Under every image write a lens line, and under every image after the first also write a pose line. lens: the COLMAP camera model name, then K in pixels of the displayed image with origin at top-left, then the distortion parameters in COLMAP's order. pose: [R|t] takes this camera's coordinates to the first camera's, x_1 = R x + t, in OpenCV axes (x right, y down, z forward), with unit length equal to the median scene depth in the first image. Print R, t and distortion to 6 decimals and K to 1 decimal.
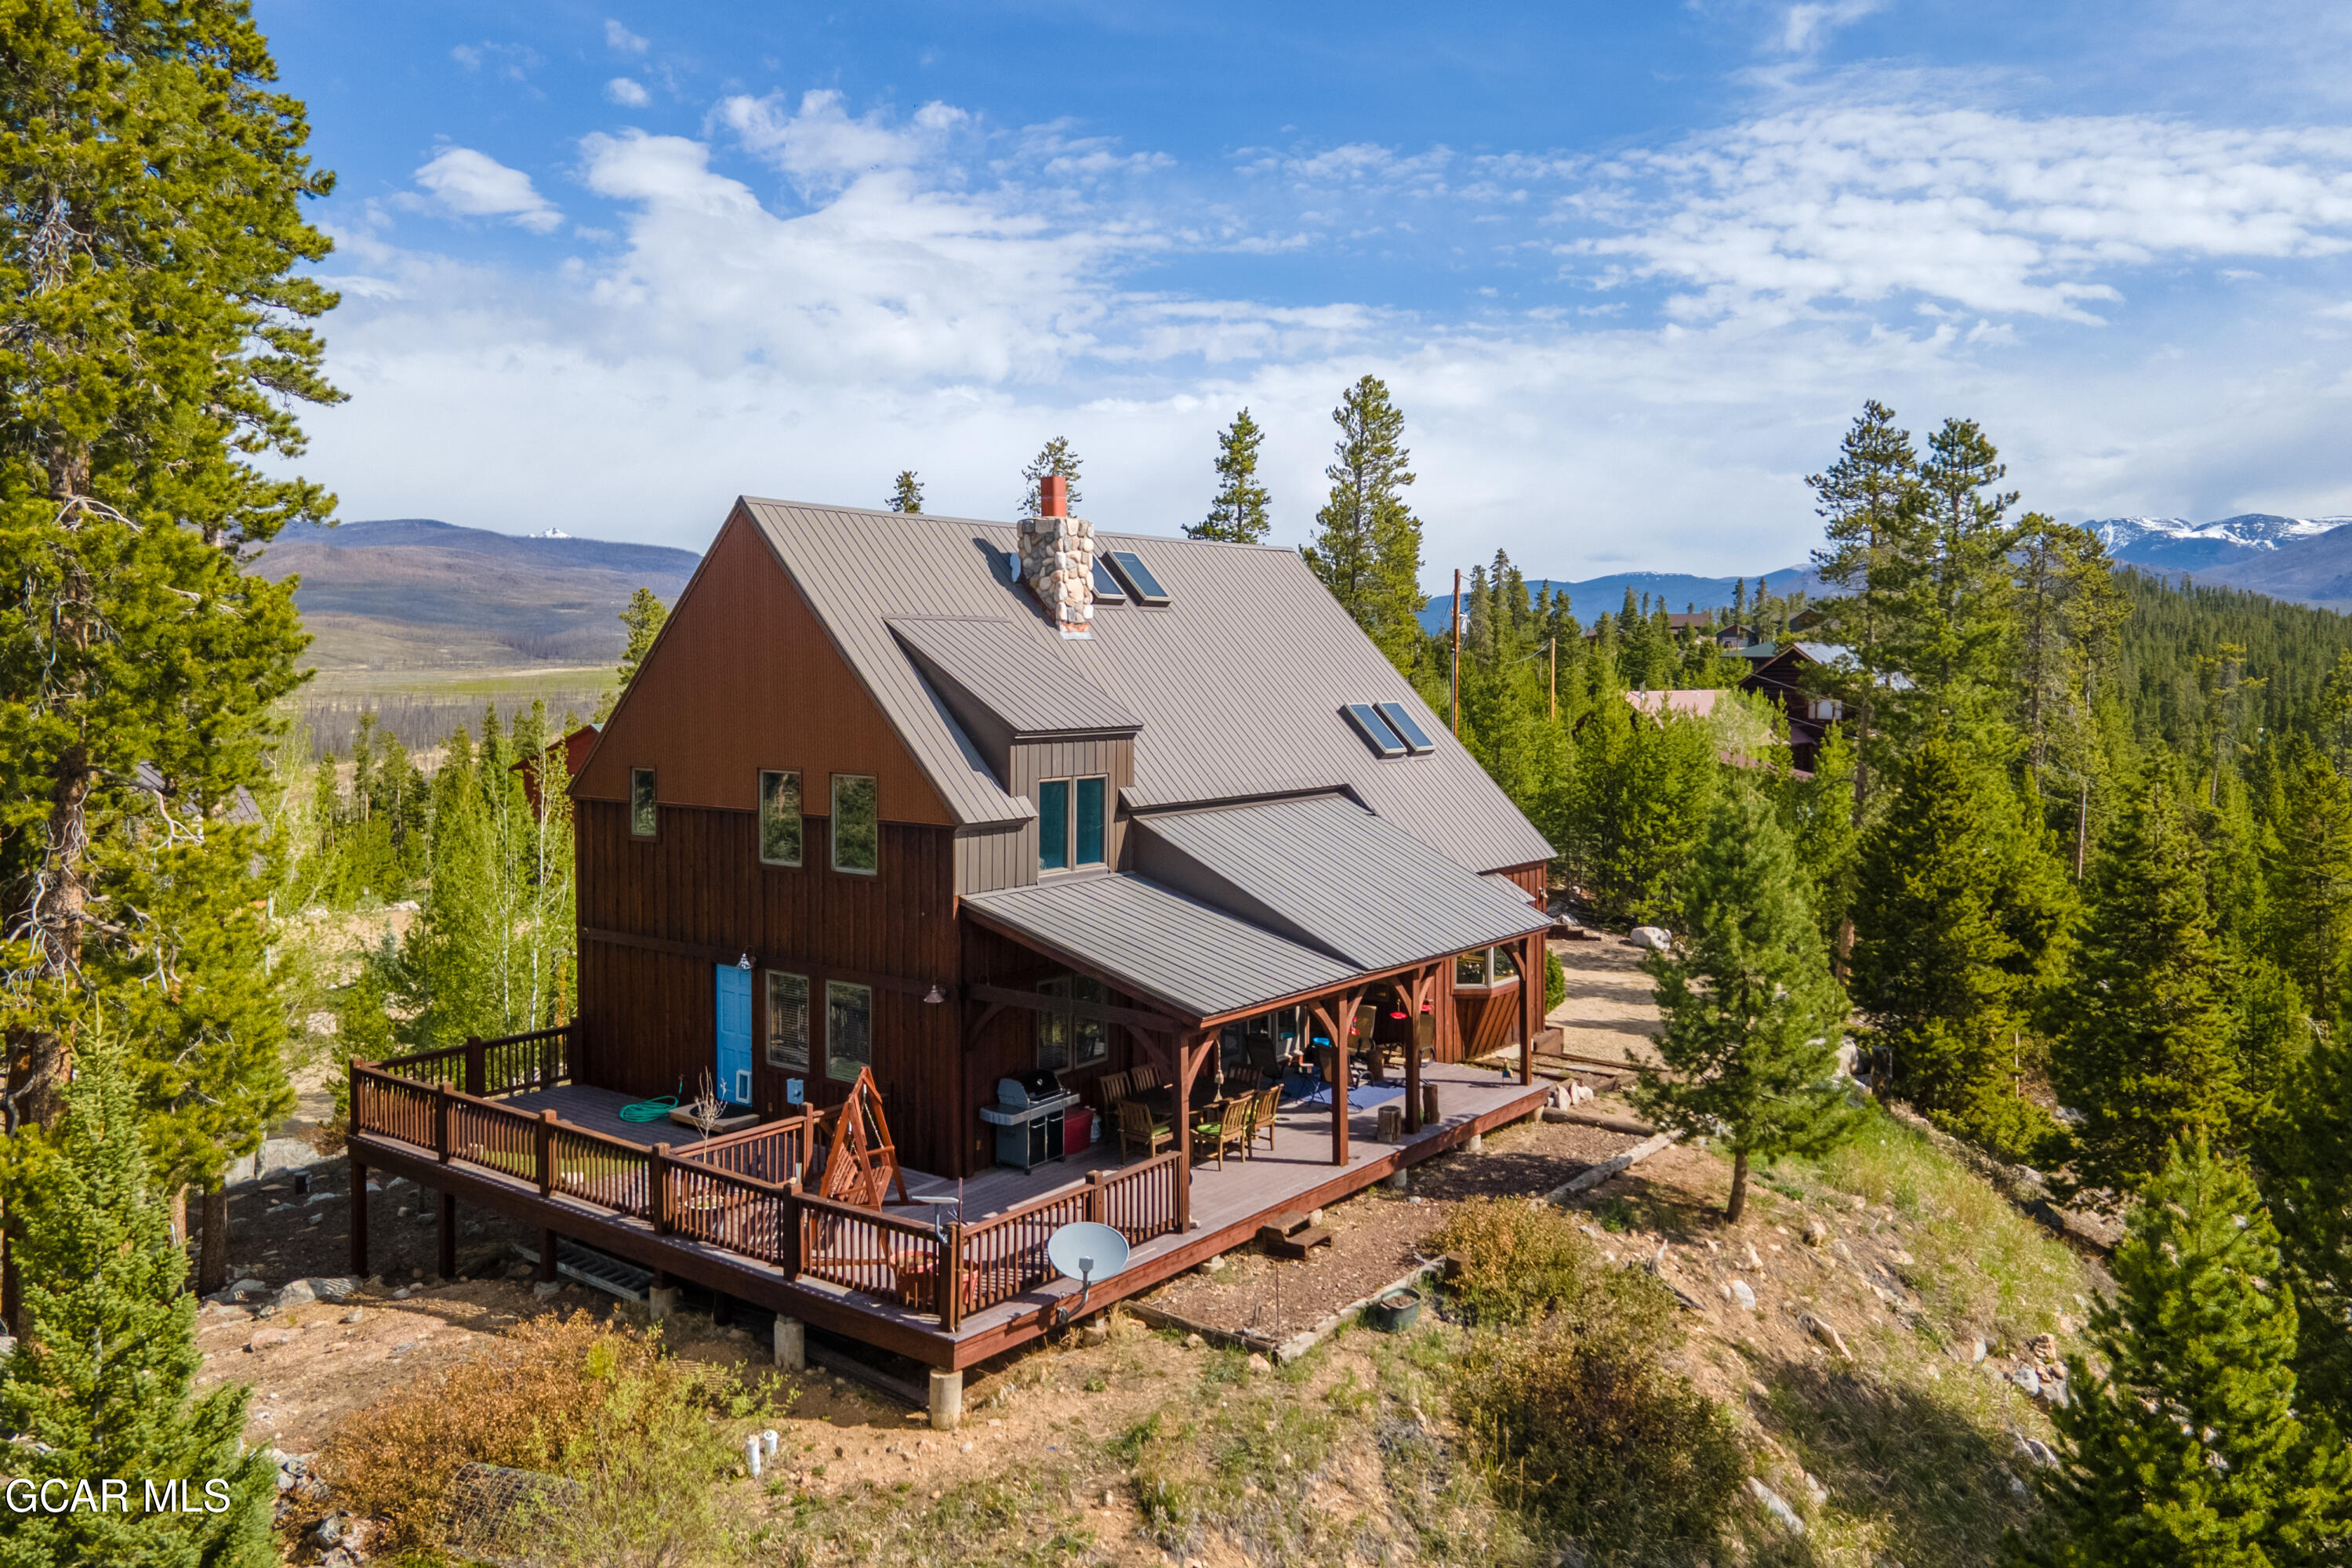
lens RADIAL K [[1712.1, 0, 1142.5], [0, 1712.1, 698.1], [0, 0, 1]] dist [0.037202, 0.018187]
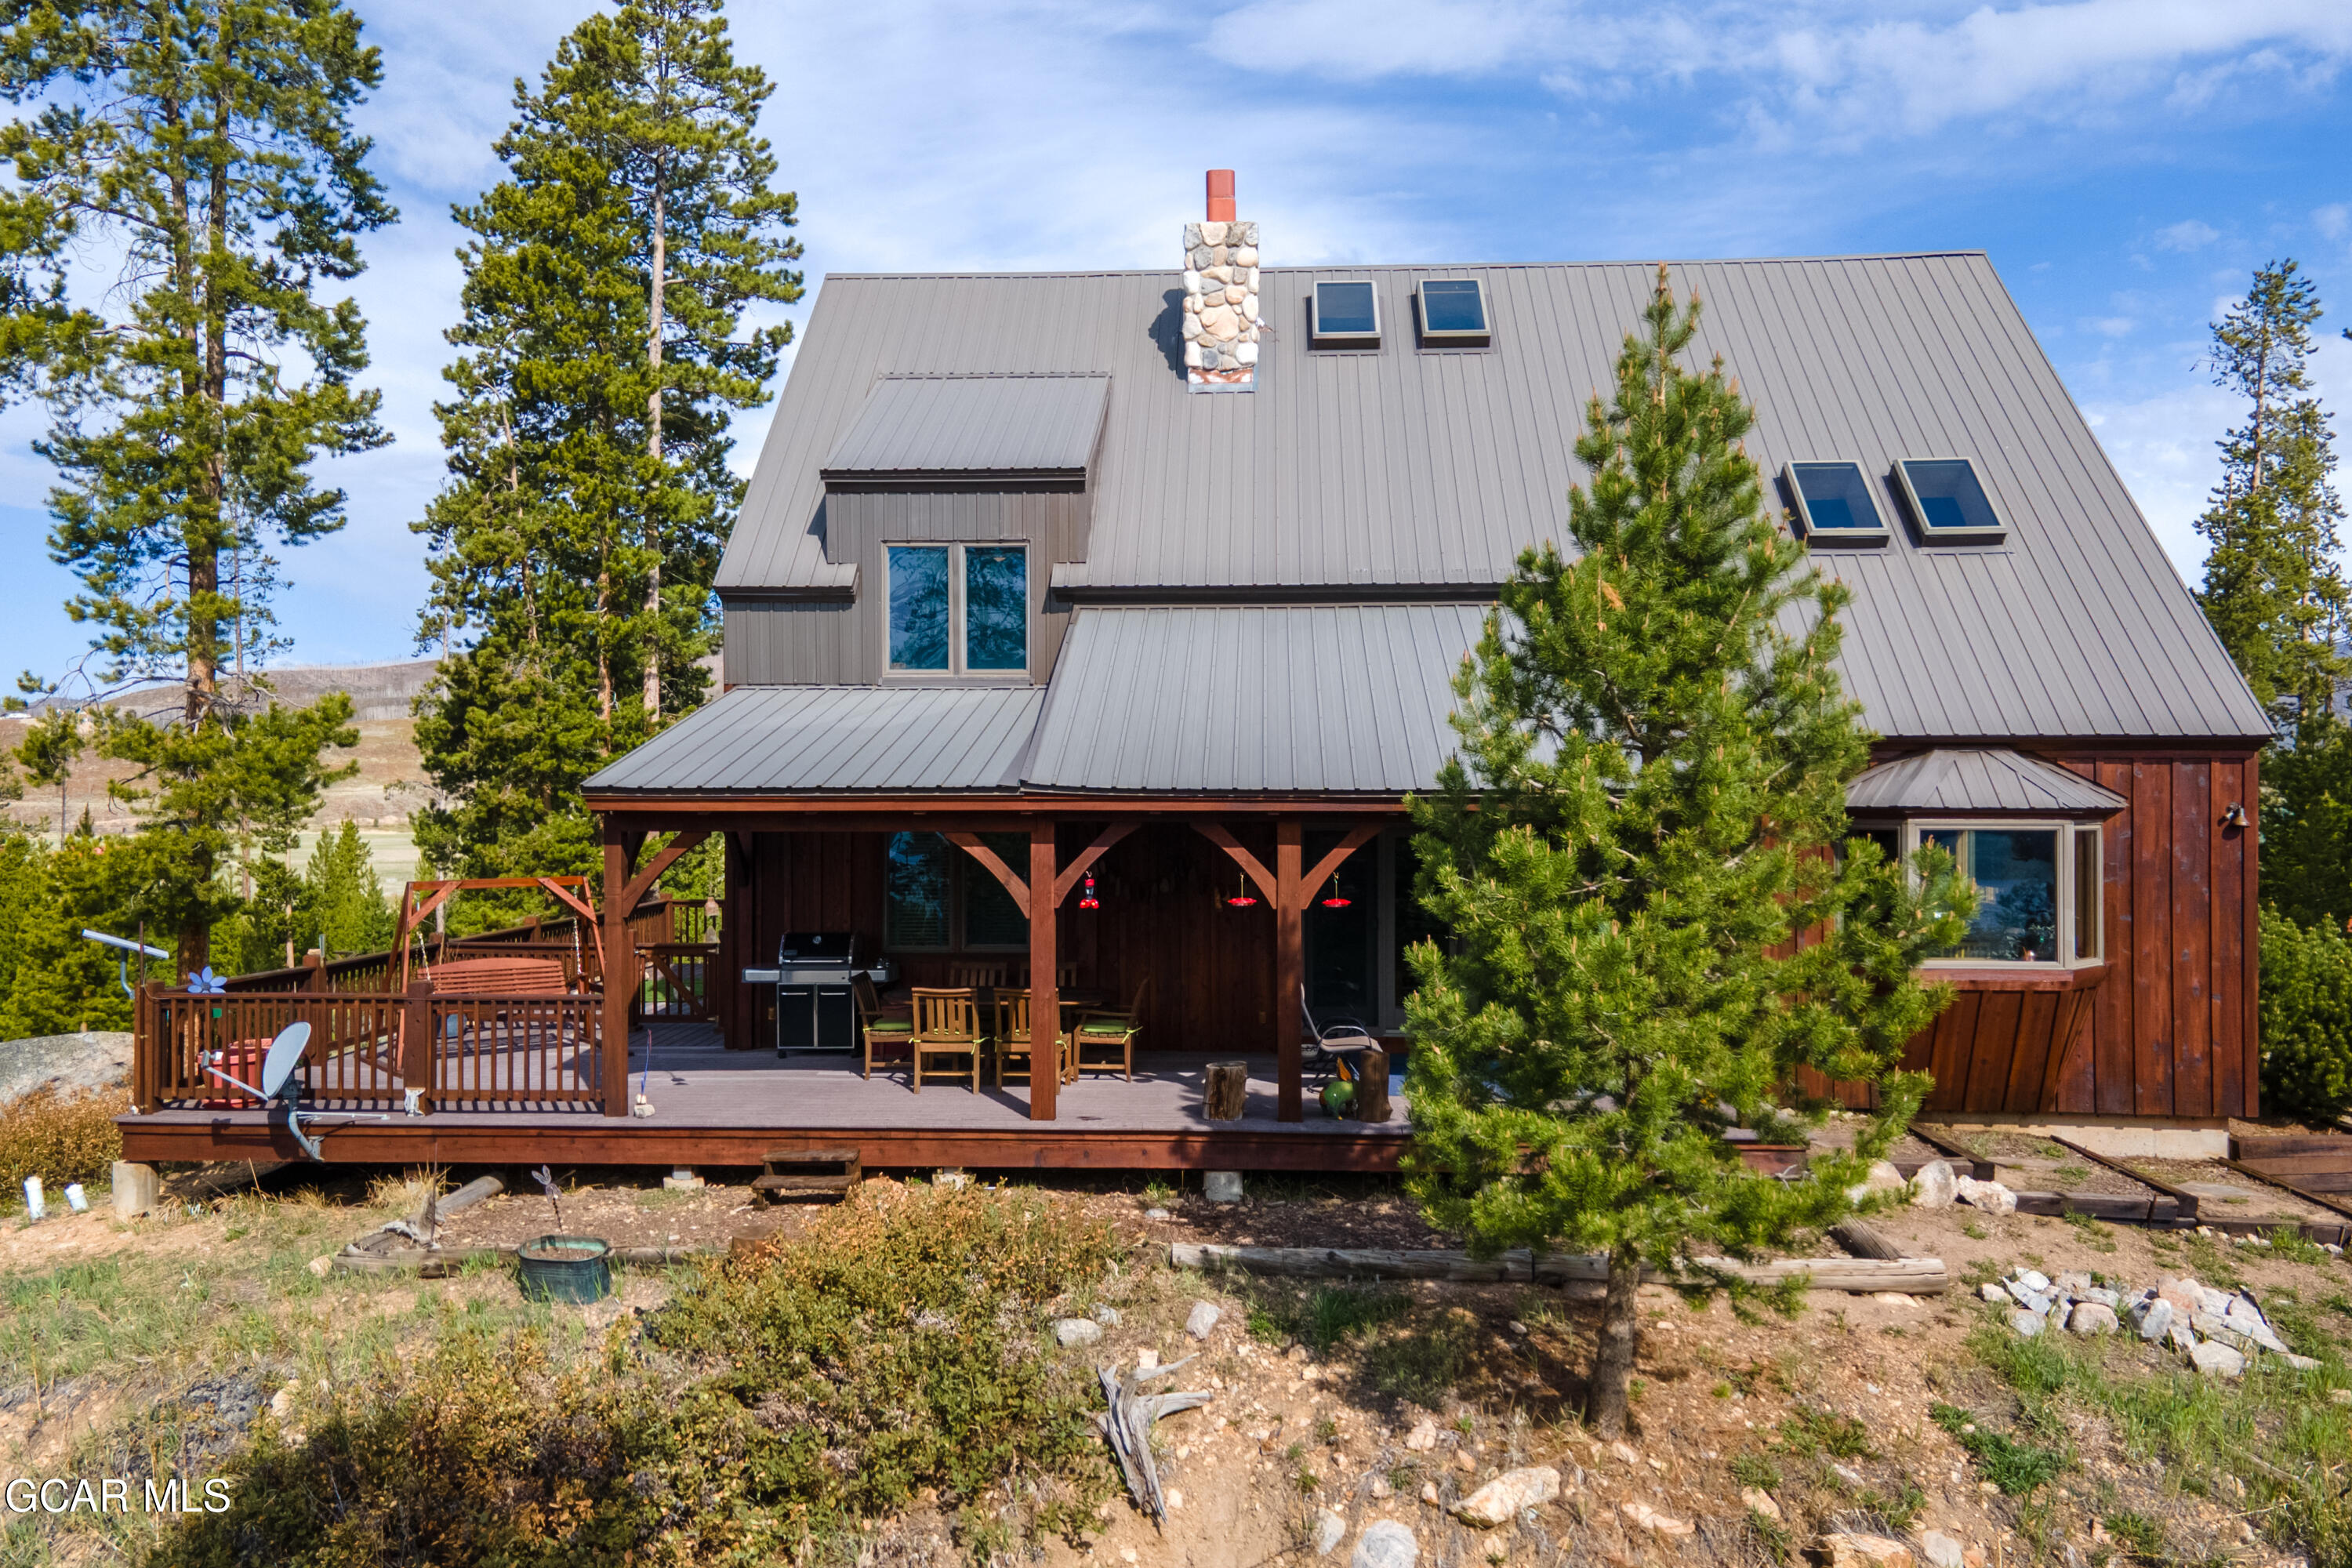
lens RADIAL K [[1712.1, 0, 1201.0], [0, 1712.1, 790.4], [0, 0, 1]] dist [0.037202, 0.018187]
pose [[0.587046, 0.002299, -0.809550, 0.628088], [-0.020403, 0.999720, -0.011956, 0.163825], [0.809296, 0.023536, 0.586929, 0.691604]]
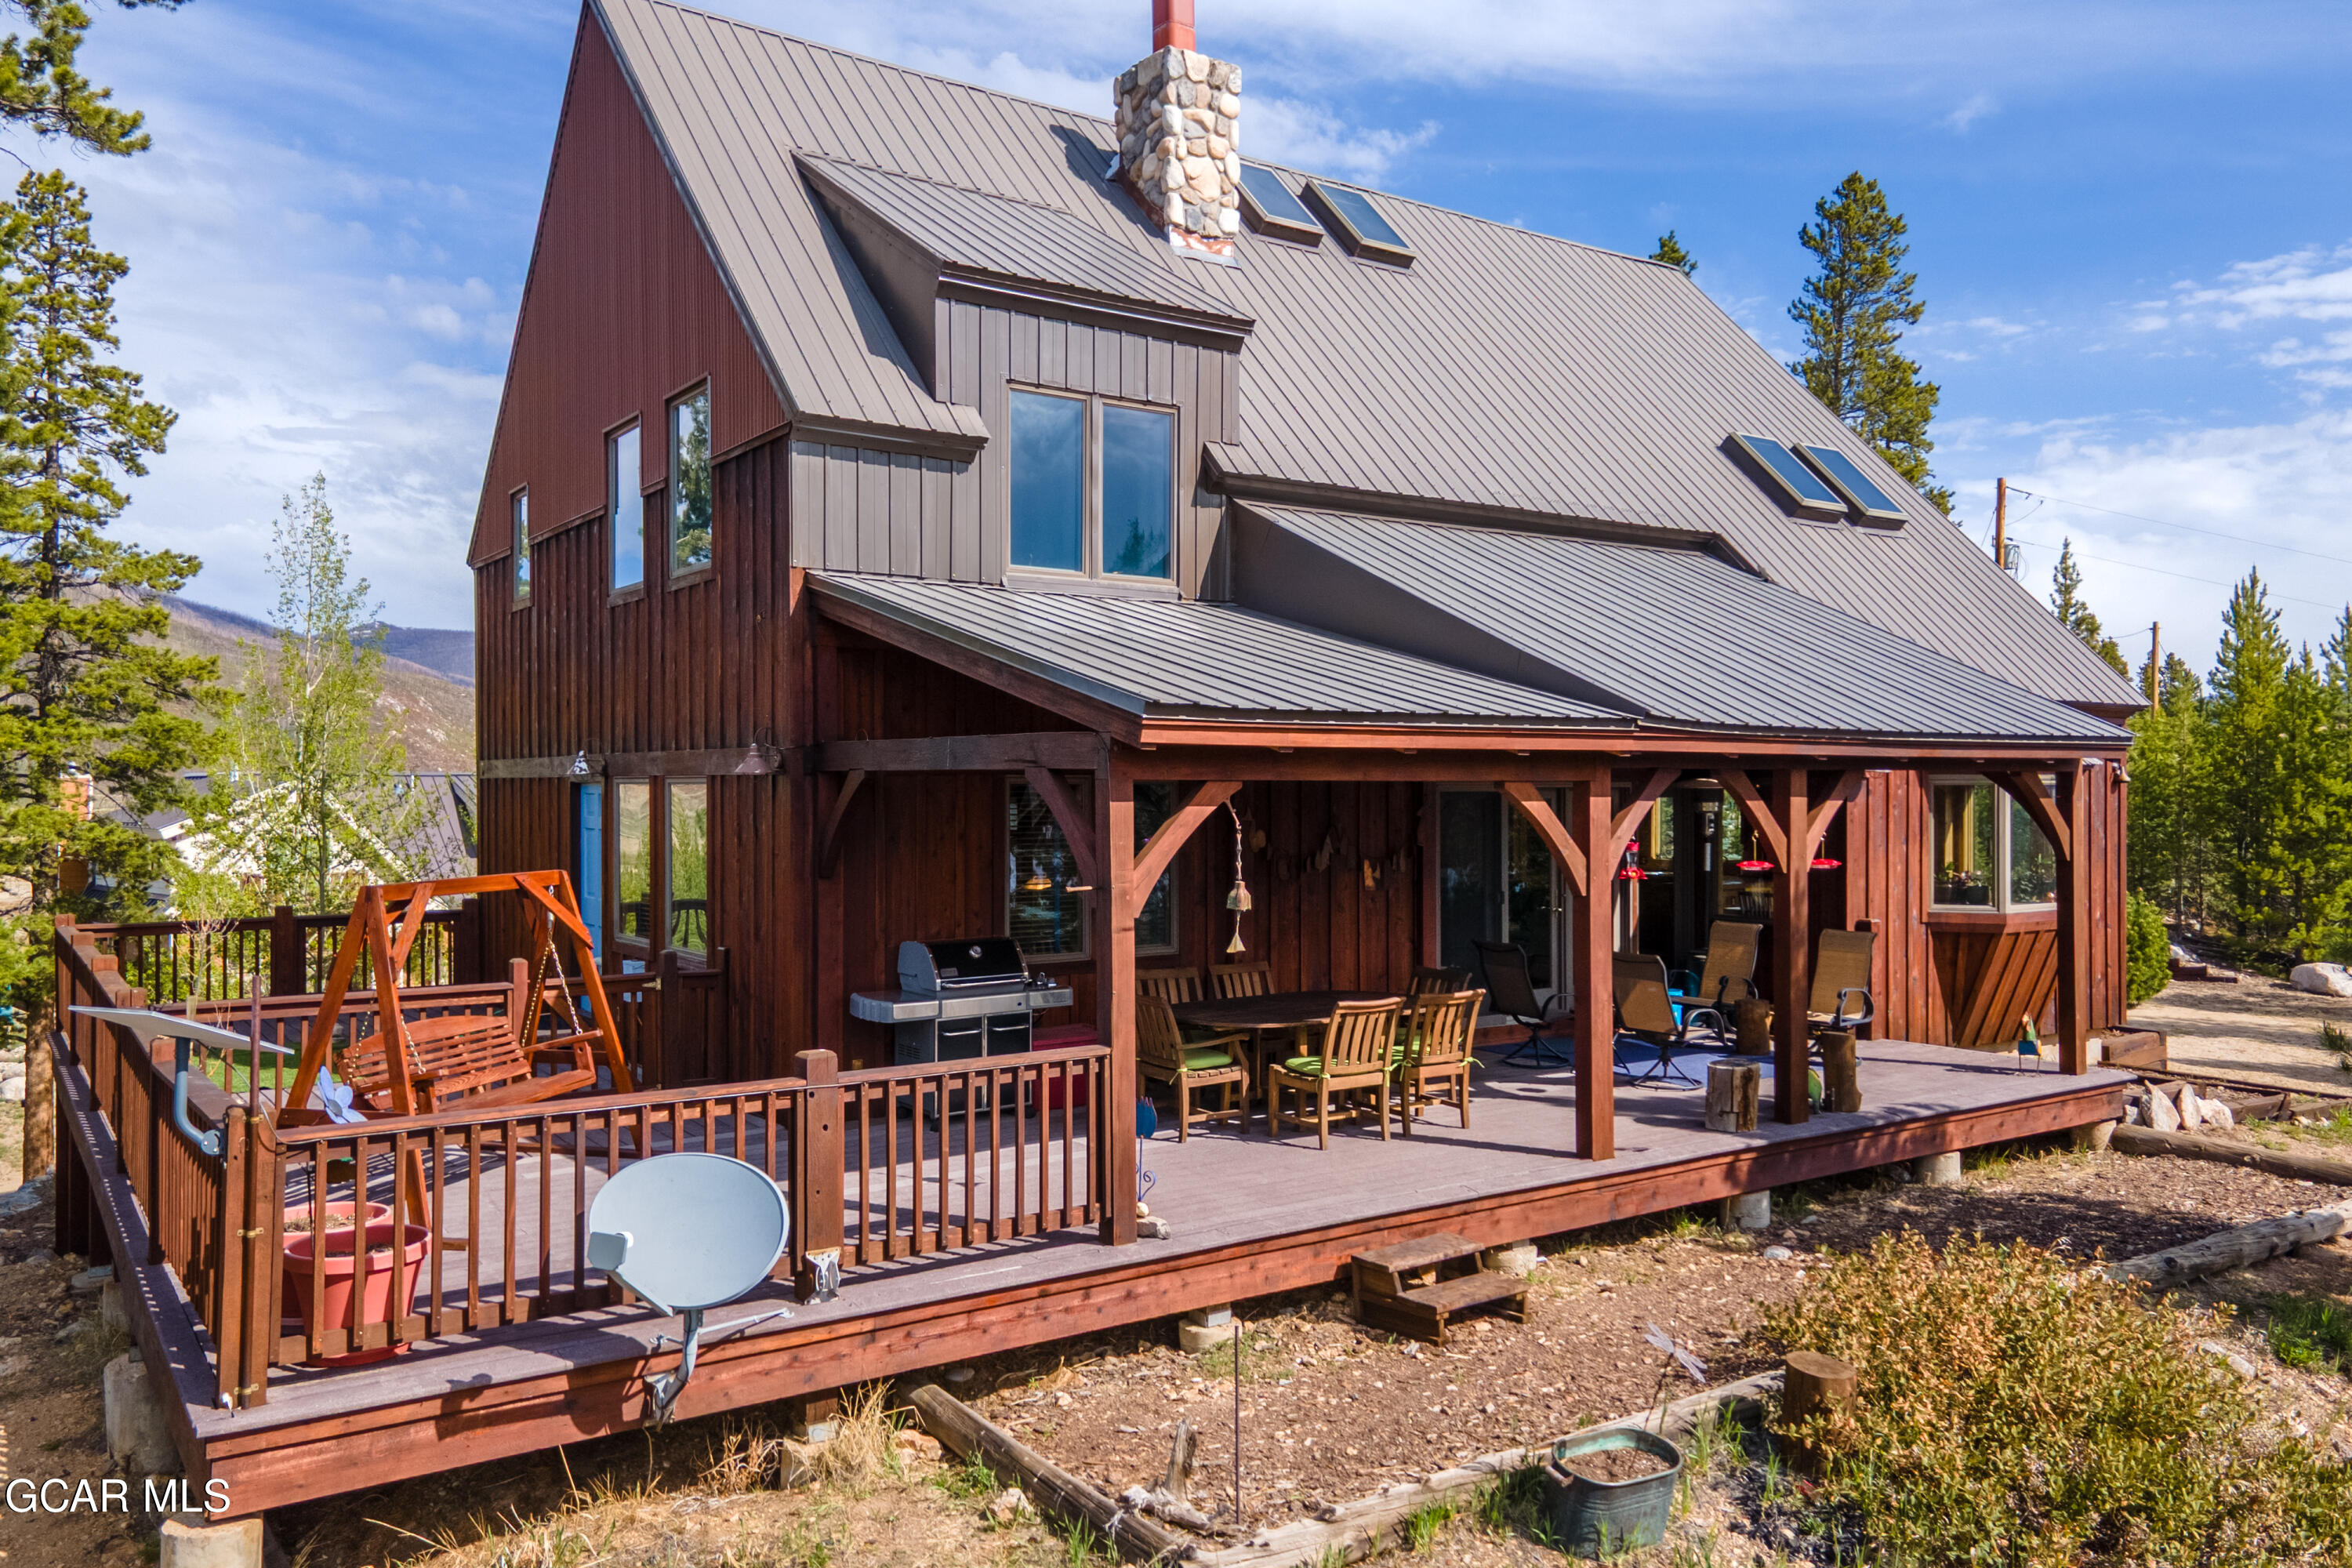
lens RADIAL K [[1712.1, 0, 1165.5], [0, 1712.1, 768.0], [0, 0, 1]] dist [0.037202, 0.018187]
pose [[0.959156, 0.000903, -0.282877, 0.134915], [-0.010825, 0.999380, -0.033515, 0.185153], [0.282671, 0.035209, 0.958570, 0.529035]]
